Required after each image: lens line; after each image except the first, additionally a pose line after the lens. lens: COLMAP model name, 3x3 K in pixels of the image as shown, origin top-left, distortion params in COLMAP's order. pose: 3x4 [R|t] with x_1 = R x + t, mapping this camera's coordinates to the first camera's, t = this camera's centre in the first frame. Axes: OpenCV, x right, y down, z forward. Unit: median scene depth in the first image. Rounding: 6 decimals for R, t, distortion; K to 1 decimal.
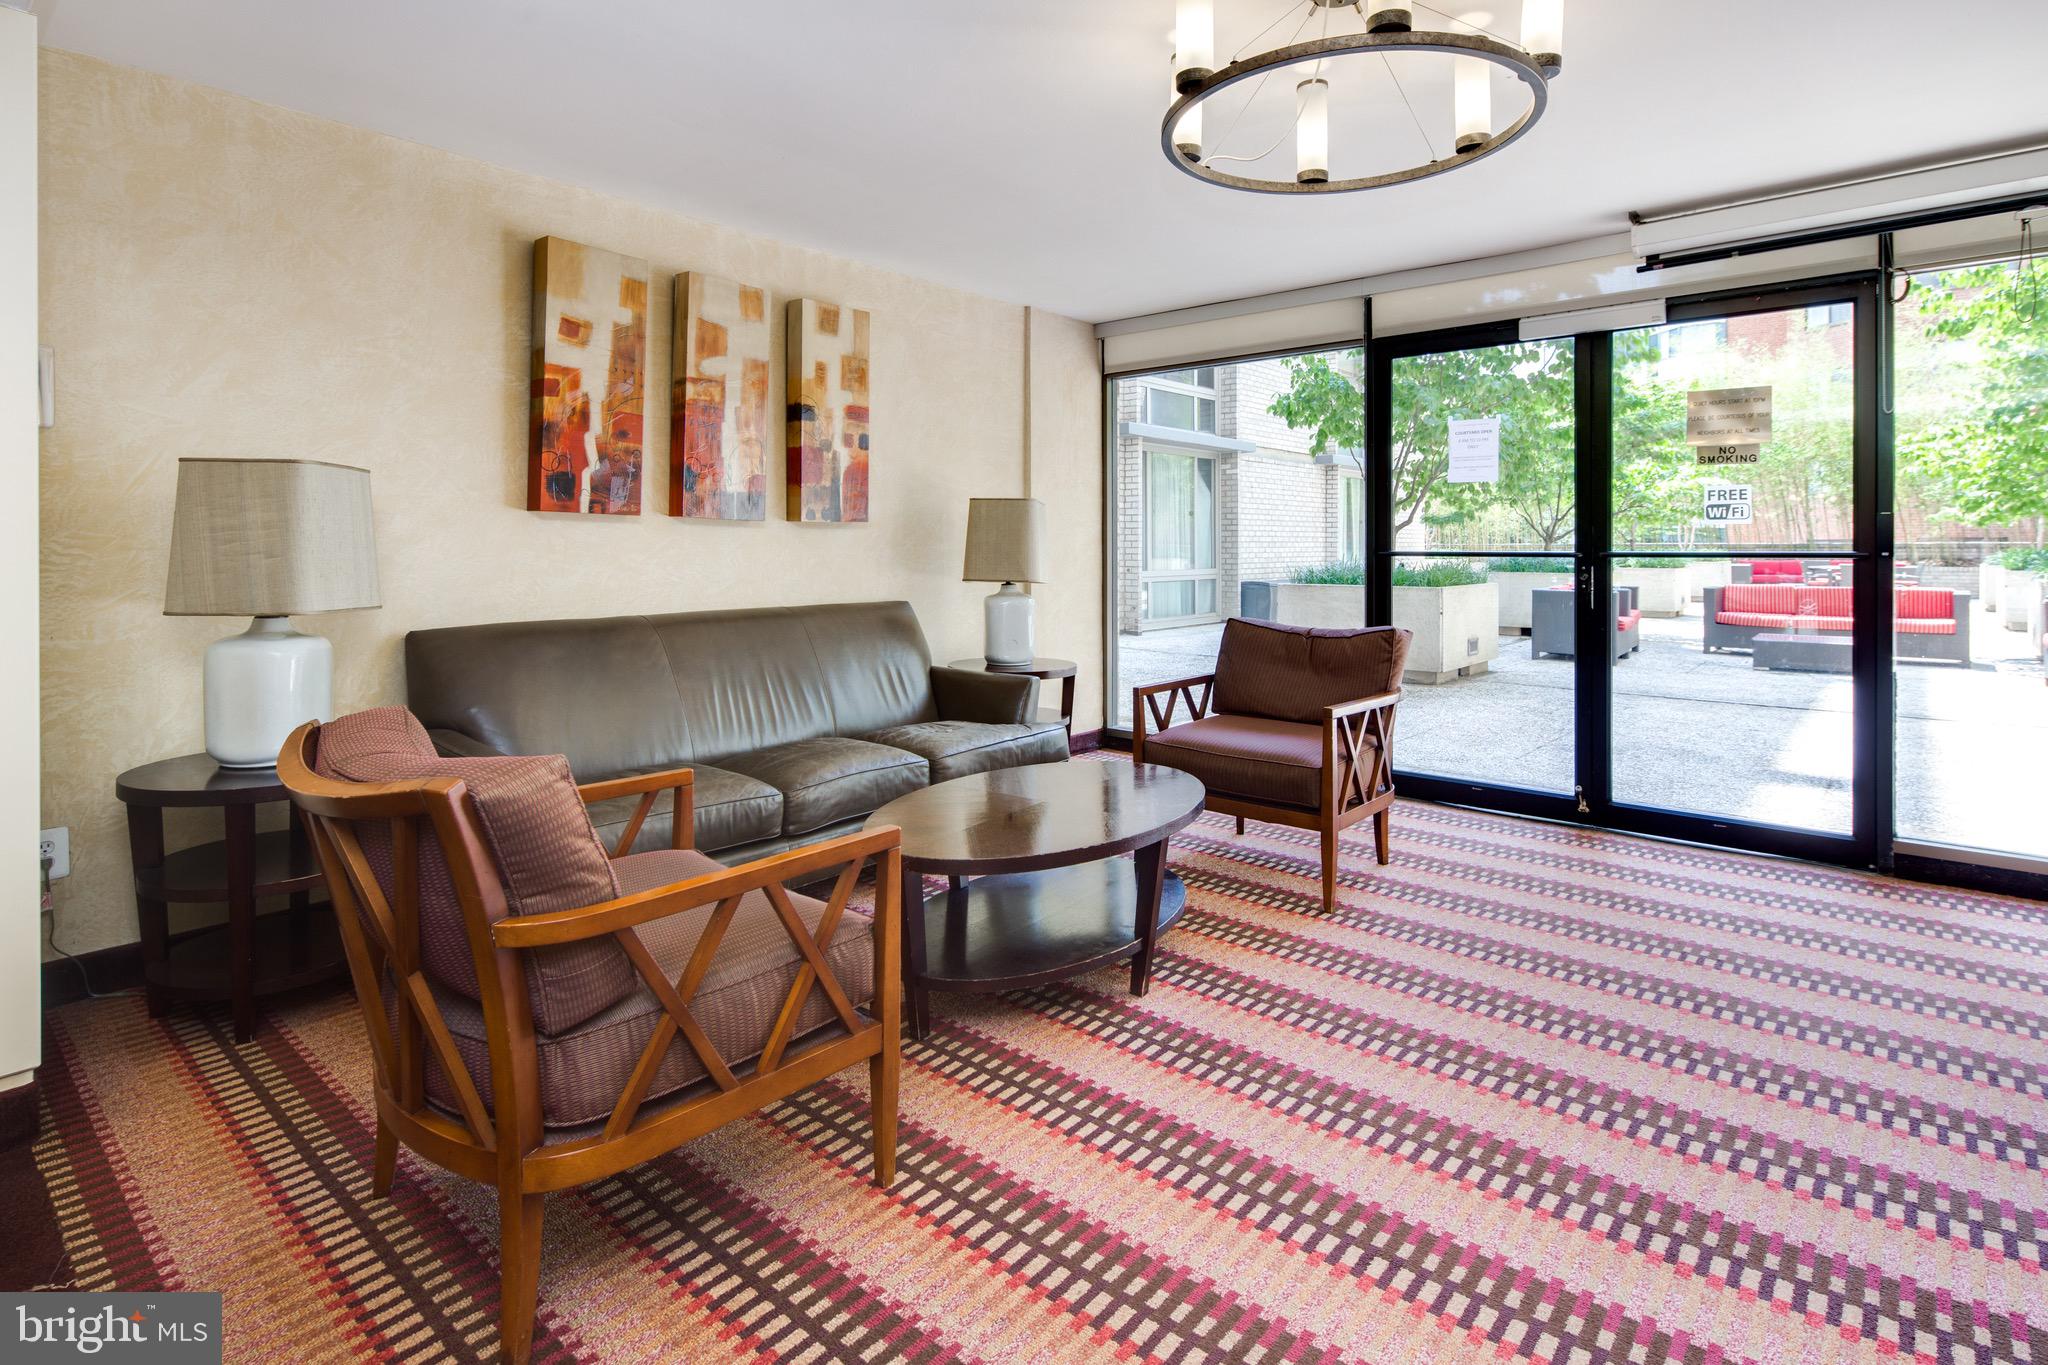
lens RADIAL K [[1027.1, 0, 1056.3], [0, 1027.1, 544.6], [0, 0, 1]] dist [0.005992, -0.000193]
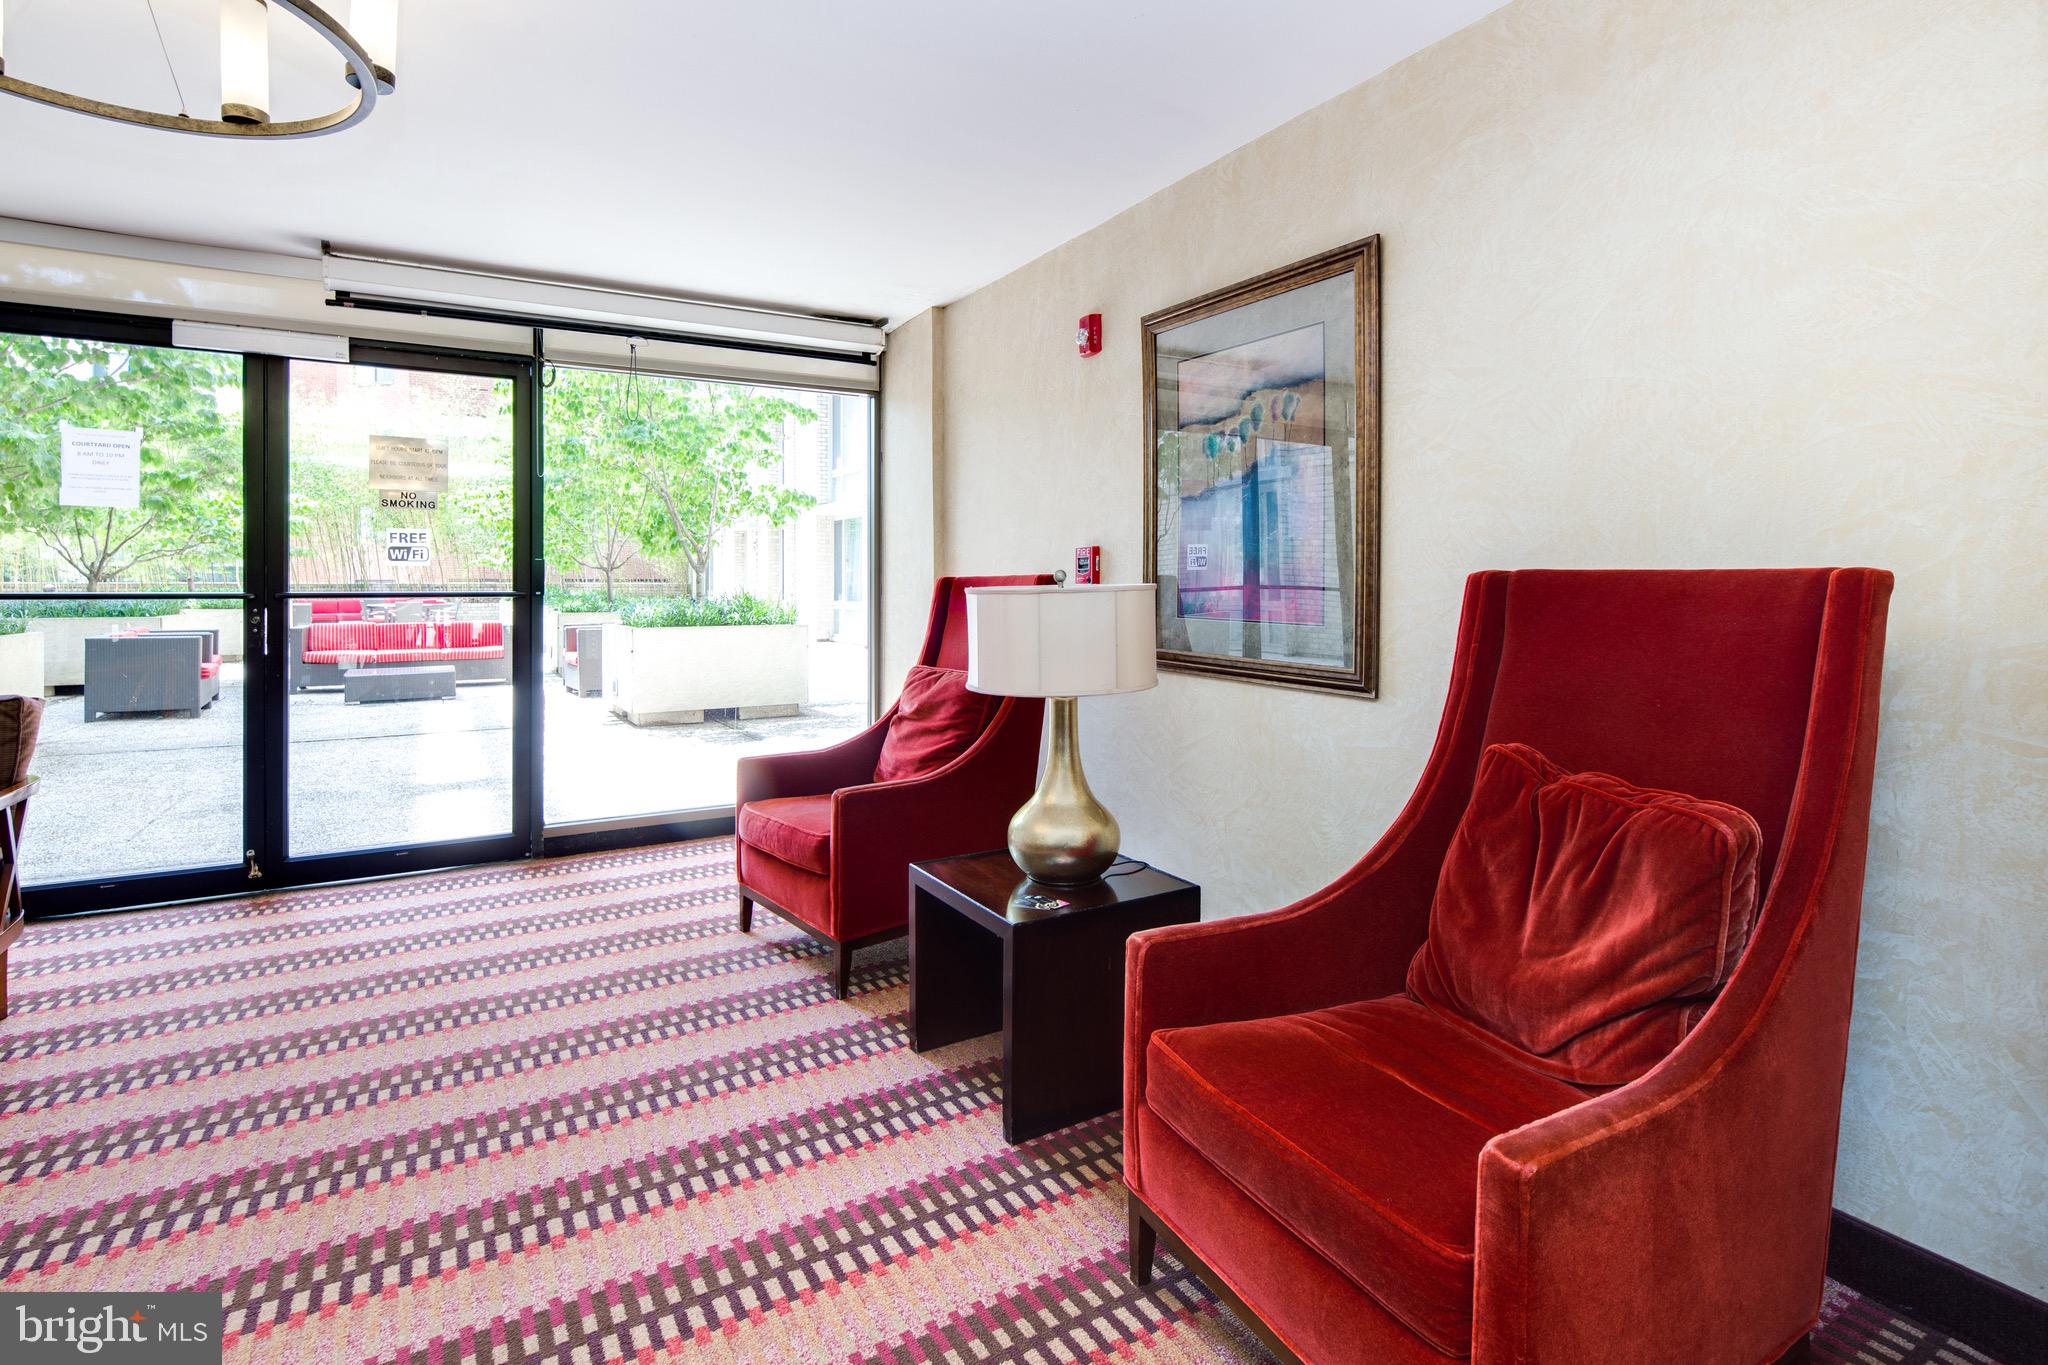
lens RADIAL K [[984.2, 0, 1025.8], [0, 984.2, 586.2], [0, 0, 1]] dist [-0.002181, -0.001911]
pose [[0.343356, 0.000062, 0.939205, -0.094480], [-0.001822, 0.999998, 0.000600, -0.000931], [-0.939203, -0.001917, 0.343356, 0.075795]]
